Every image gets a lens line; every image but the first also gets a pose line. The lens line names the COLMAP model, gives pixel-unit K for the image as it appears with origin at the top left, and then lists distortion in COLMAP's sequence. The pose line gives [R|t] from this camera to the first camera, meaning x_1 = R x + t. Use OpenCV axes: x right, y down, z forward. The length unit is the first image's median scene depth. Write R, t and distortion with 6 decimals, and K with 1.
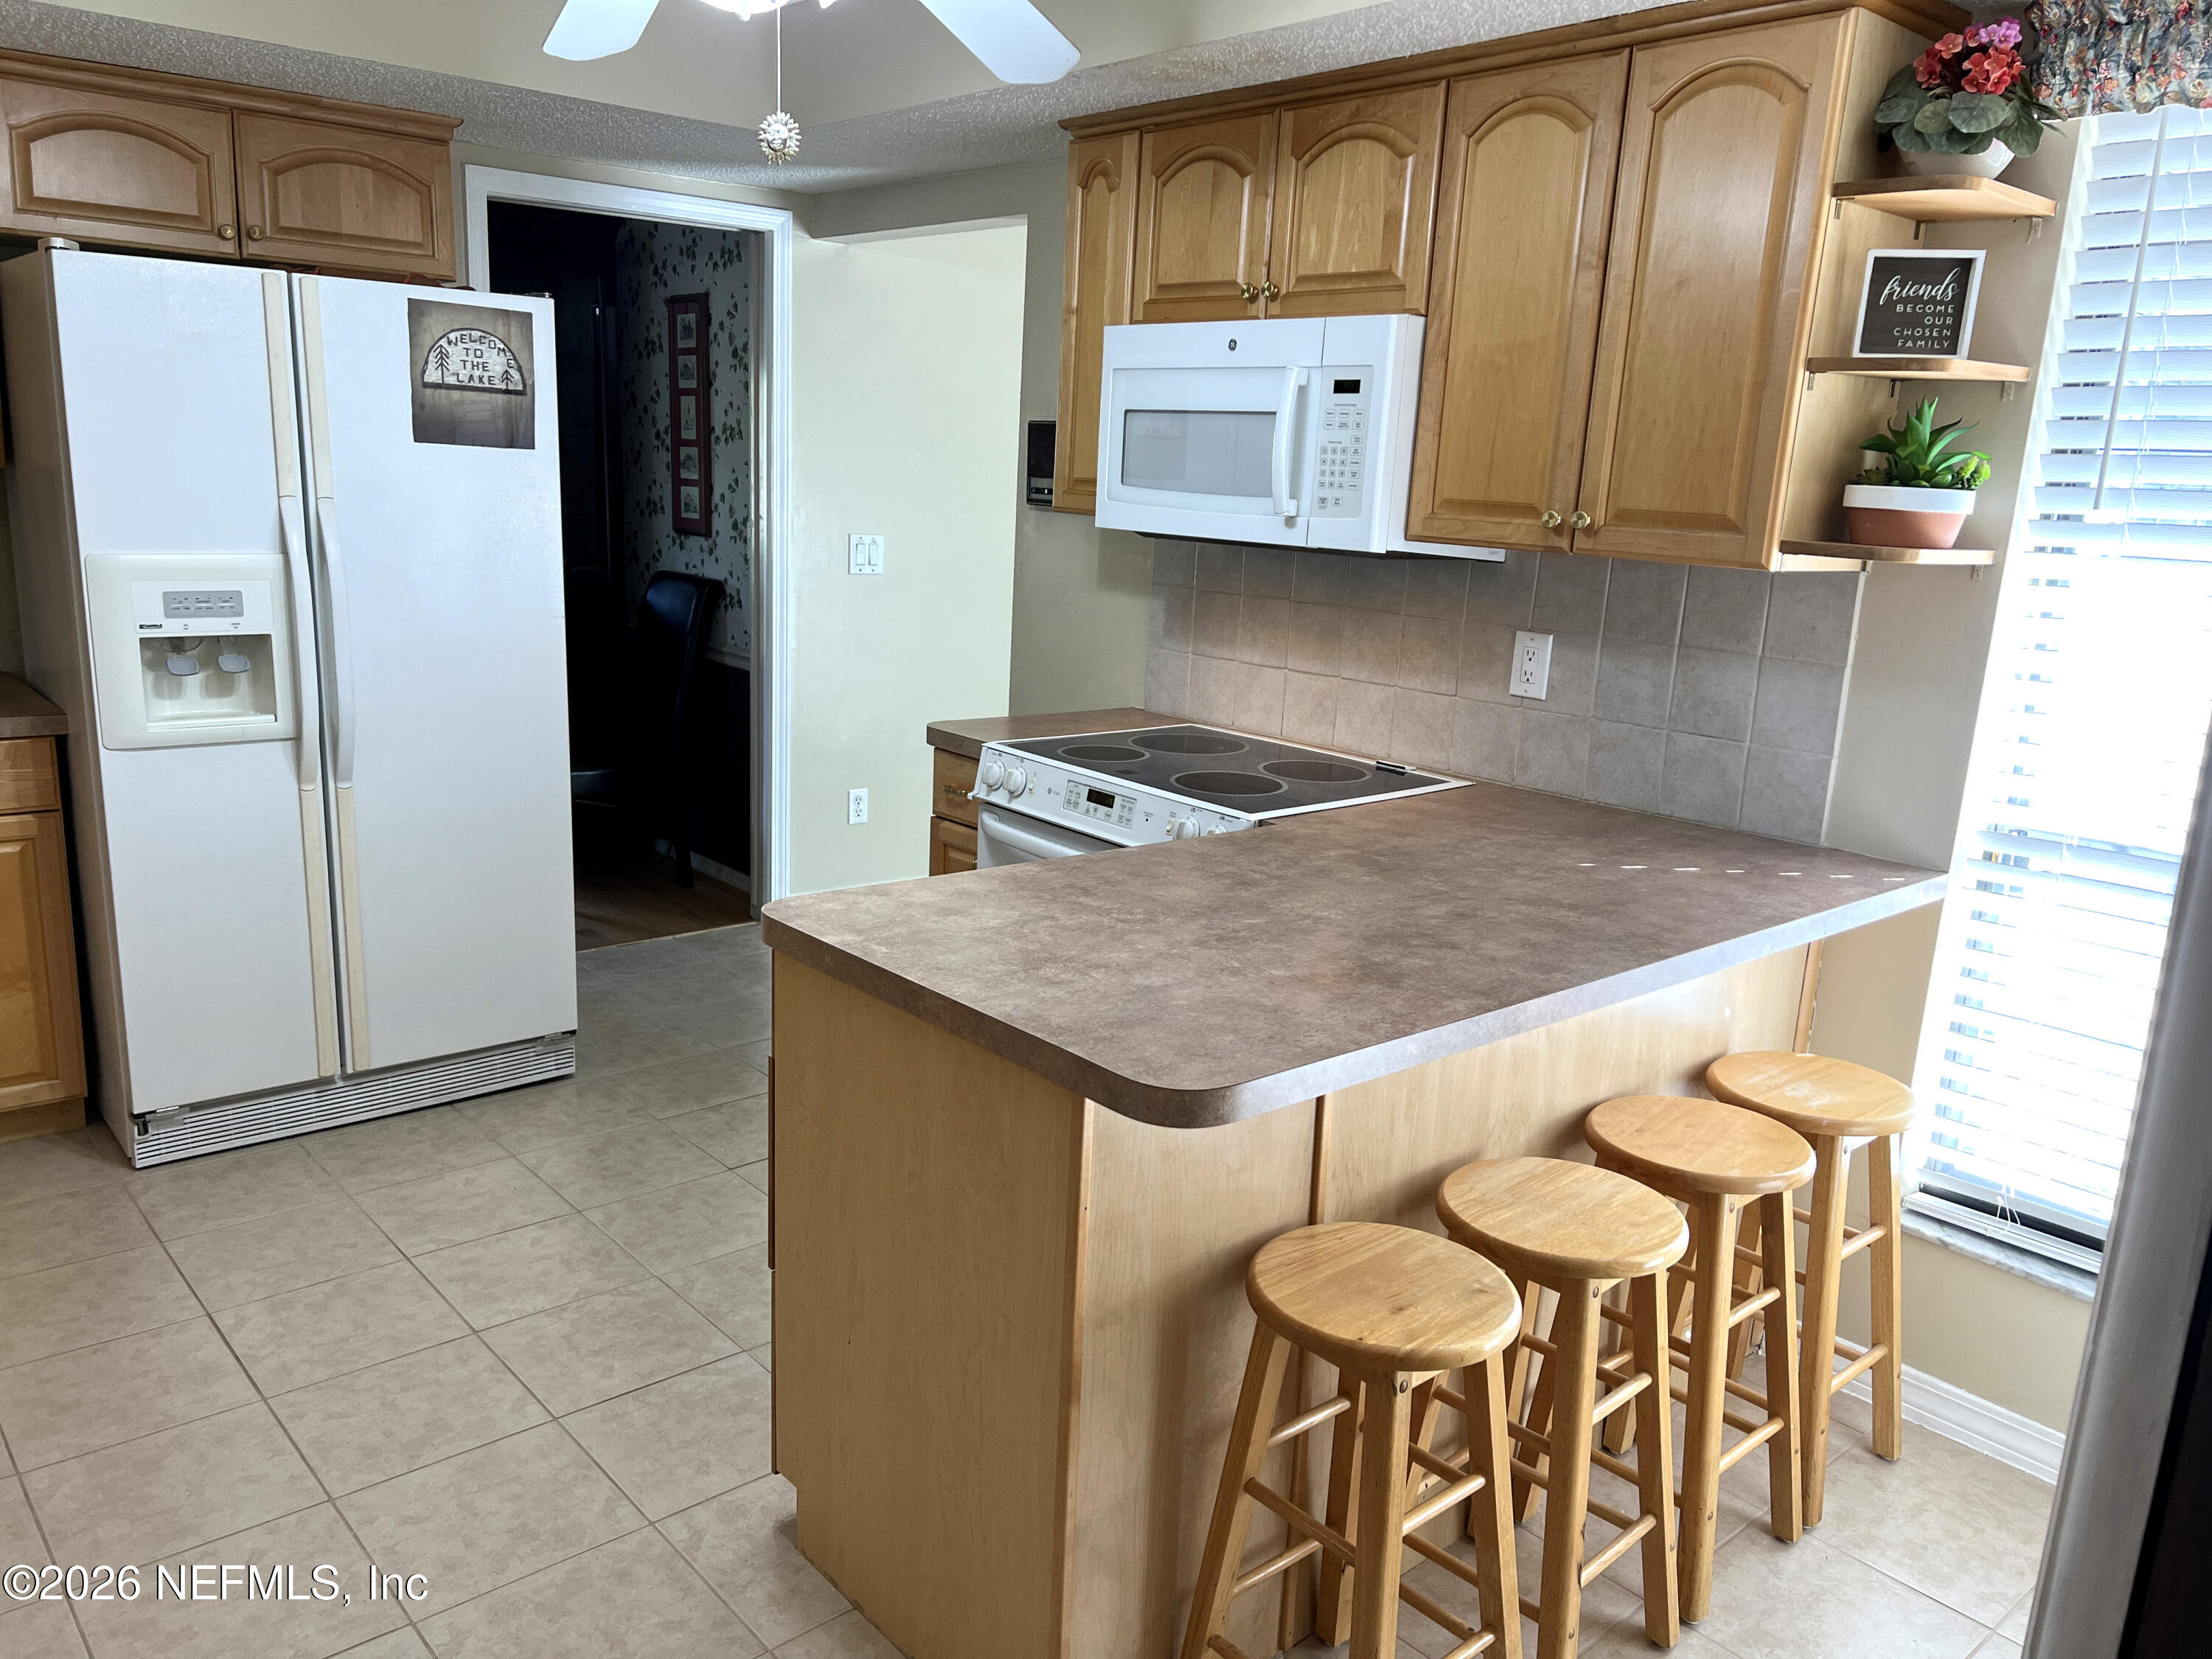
lens RADIAL K [[1650.9, 0, 1119.3], [0, 1650.9, 842.4], [0, 0, 1]] dist [0.069682, -0.079490]
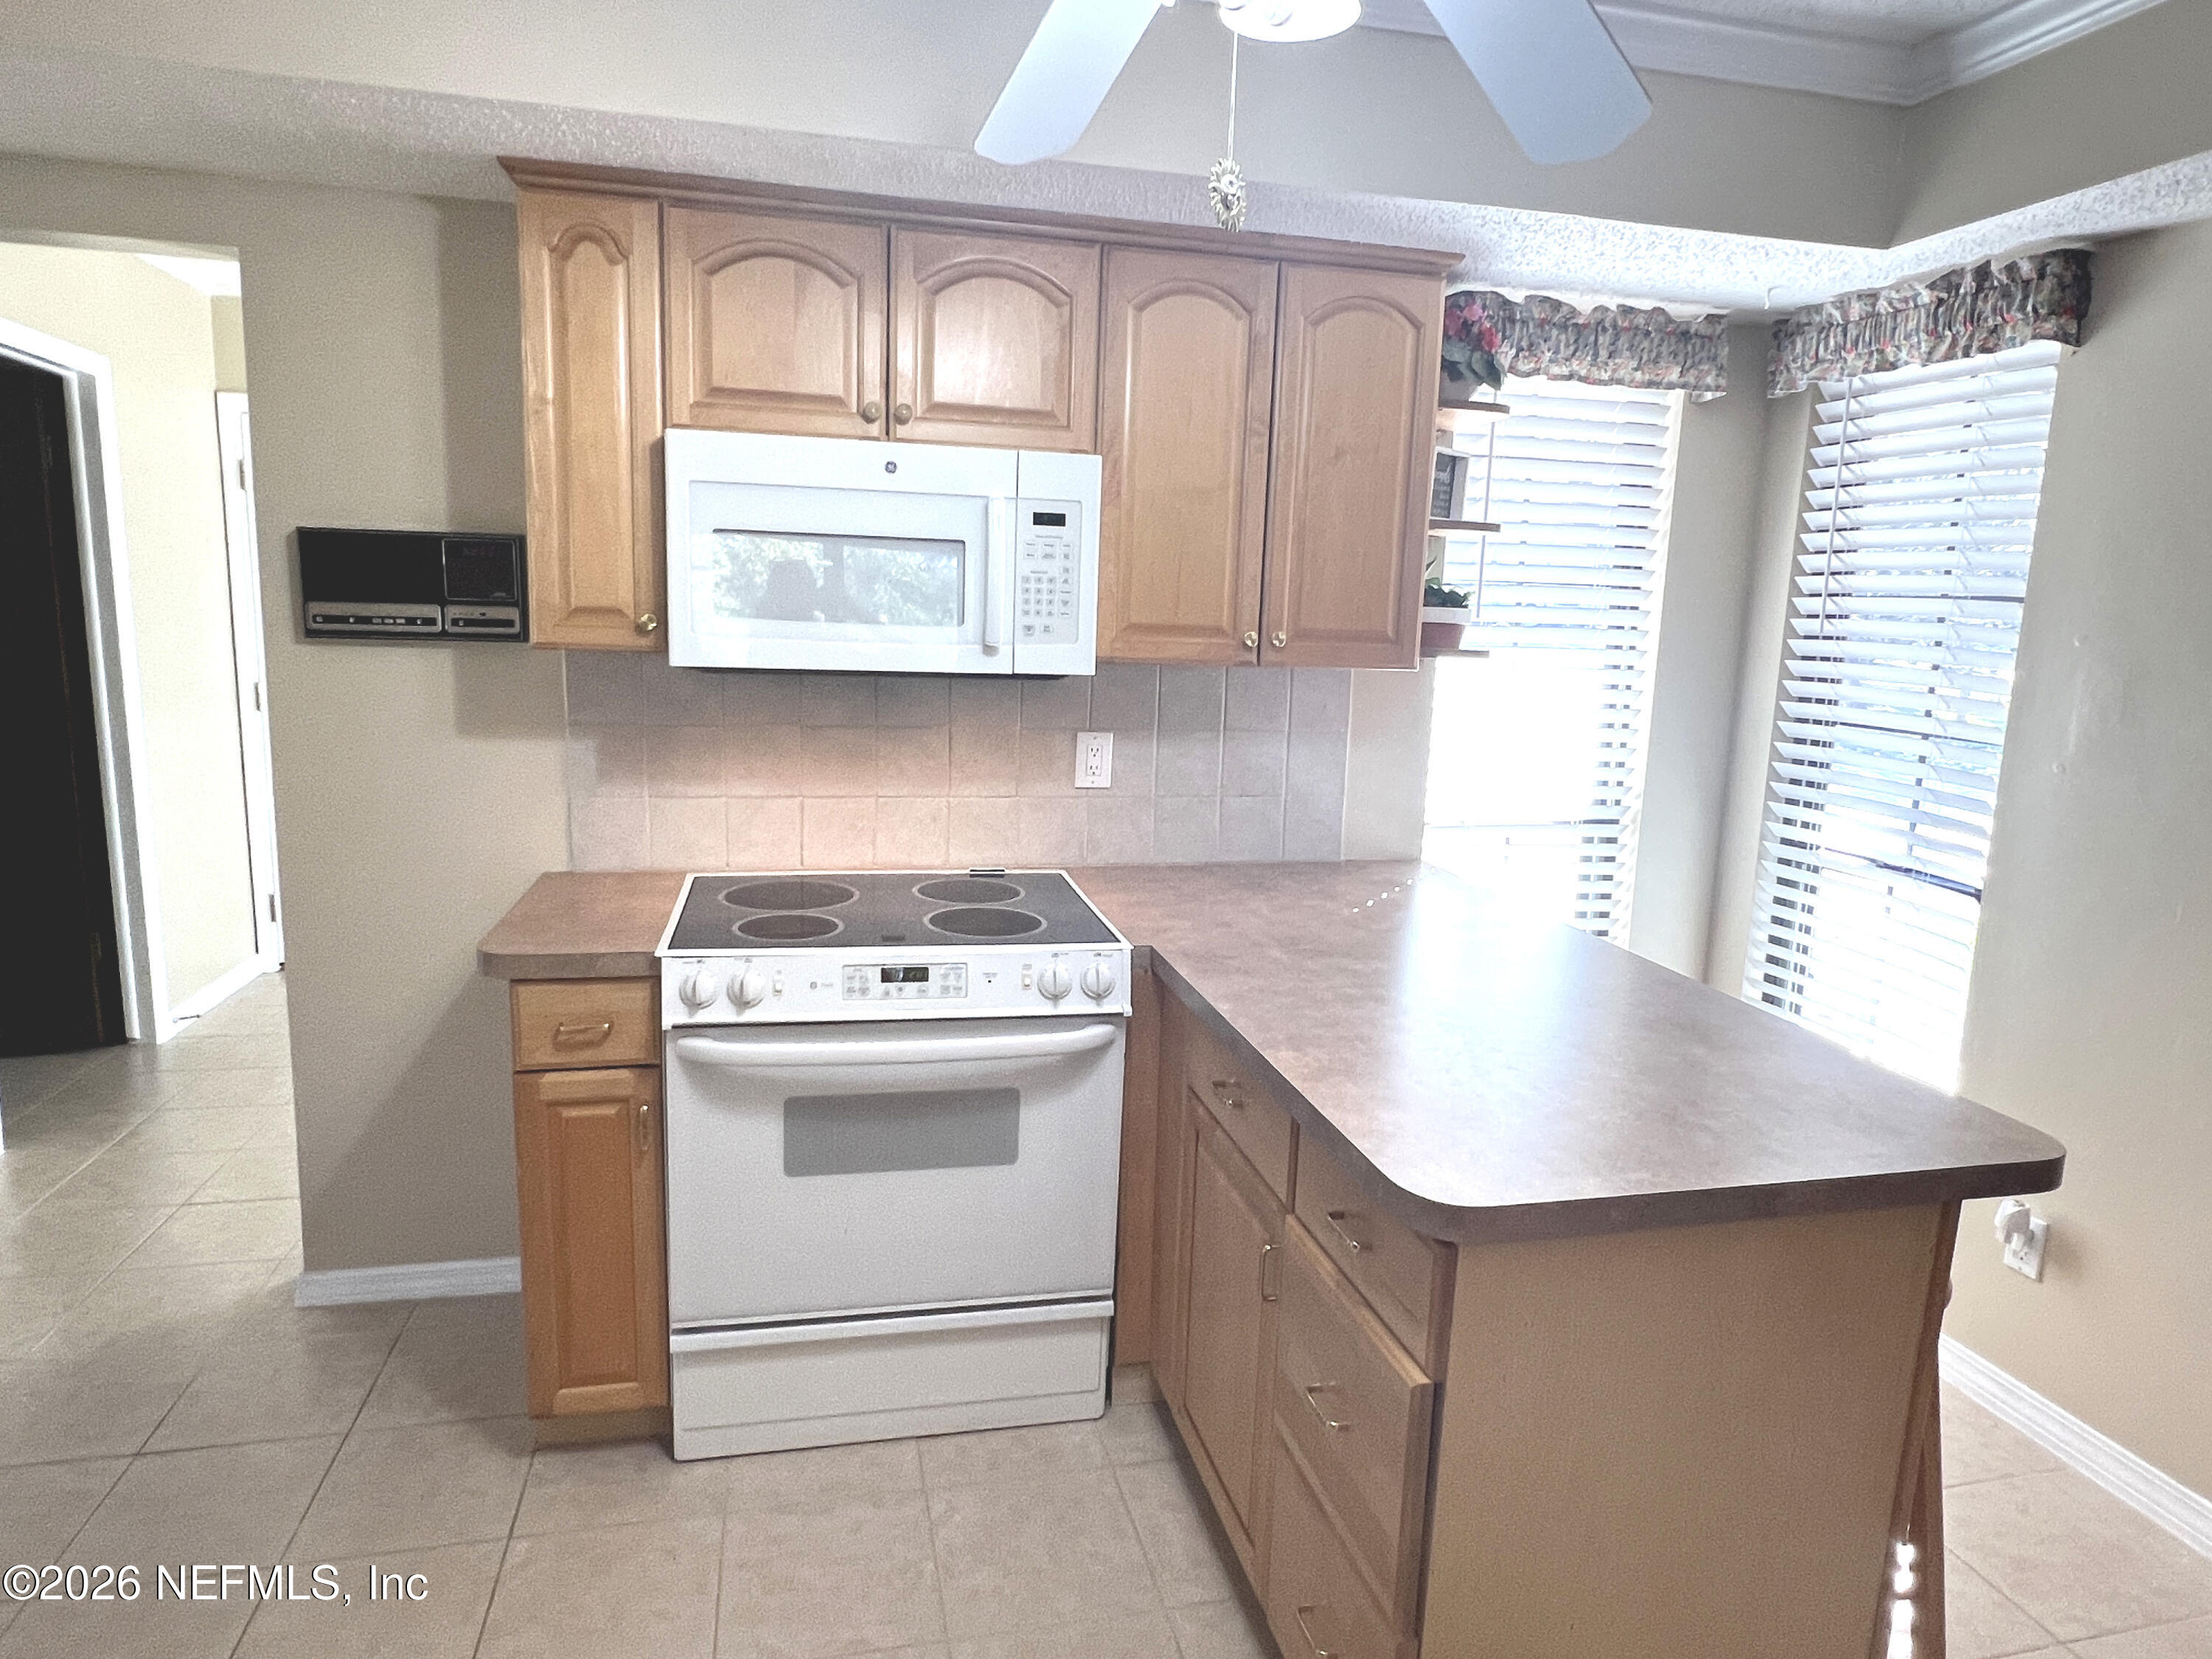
lens RADIAL K [[1306.8, 0, 1090.9], [0, 1306.8, 826.7], [0, 0, 1]] dist [-0.005115, 0.003998]
pose [[0.482793, -0.179287, 0.857186, -0.529596], [0.183456, 0.977806, 0.101188, -0.151125], [-0.856303, 0.108403, 0.504969, 0.539450]]
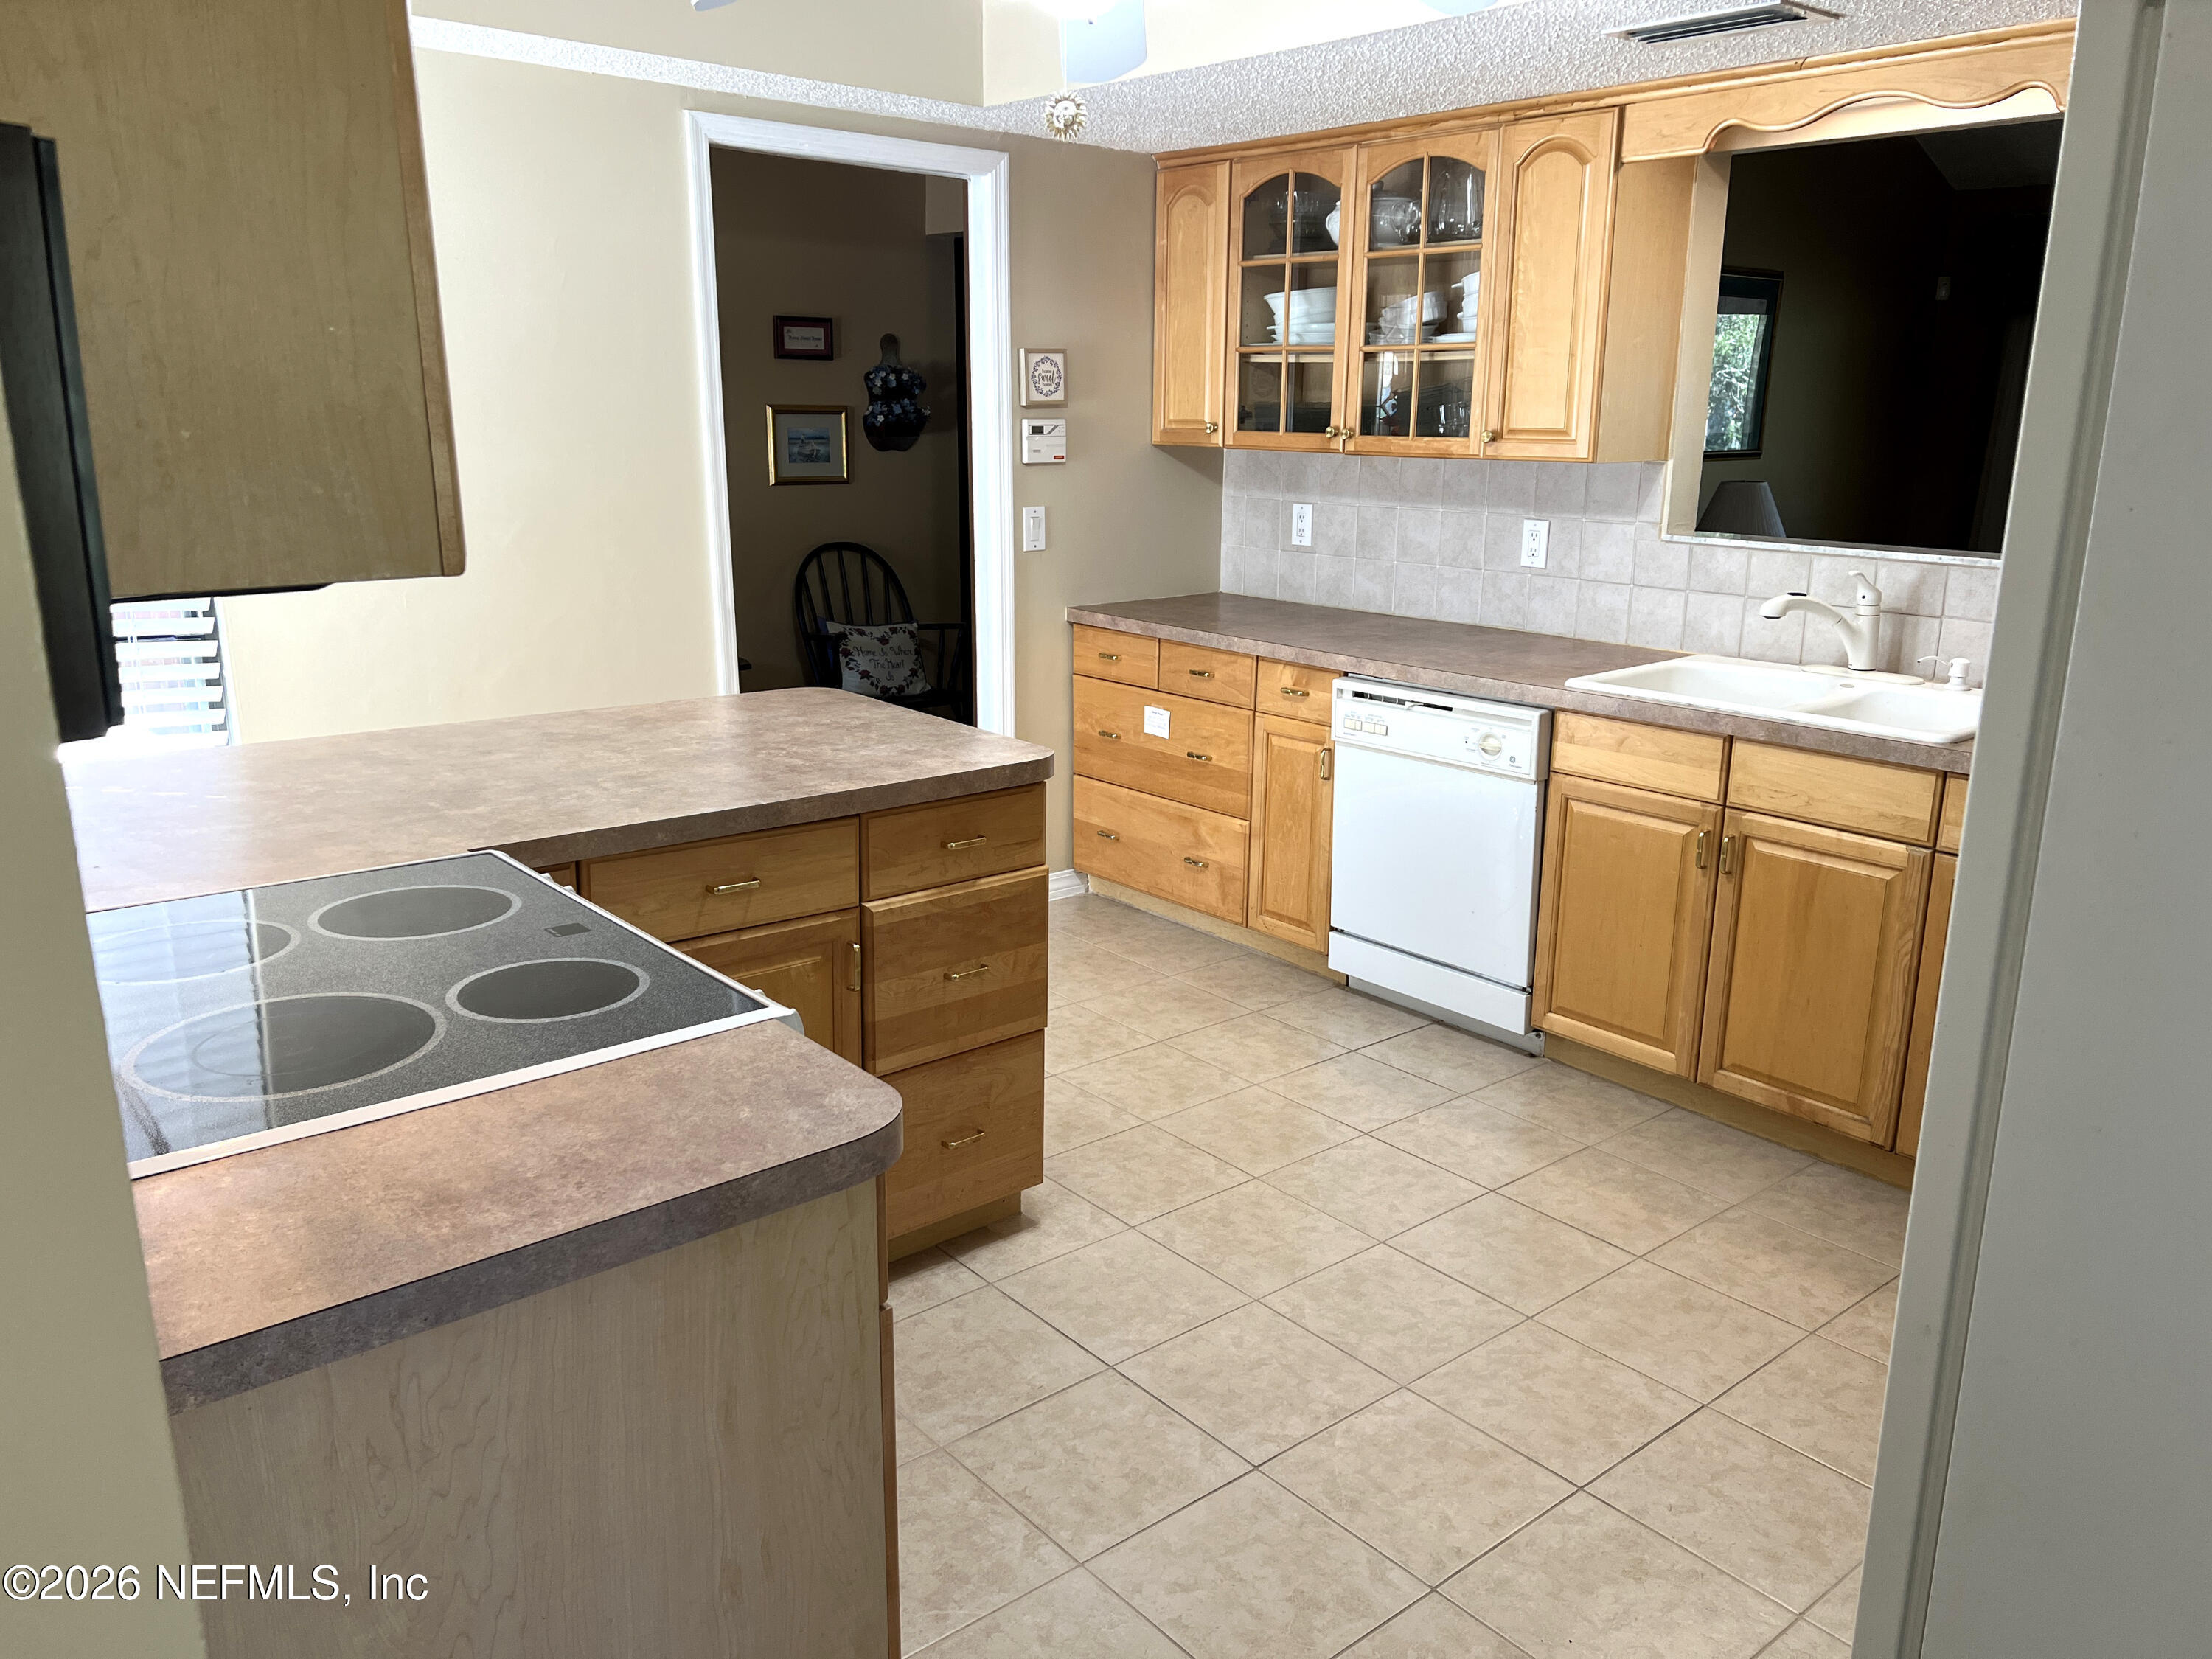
lens RADIAL K [[1658.3, 0, 1106.0], [0, 1658.3, 829.5], [0, 0, 1]] dist [0.114170, -0.244020]
pose [[-0.997799, -0.065288, 0.011568, -0.183907], [-0.052487, 0.884343, 0.463877, -0.350493], [-0.040516, 0.462249, -0.885824, 1.468413]]
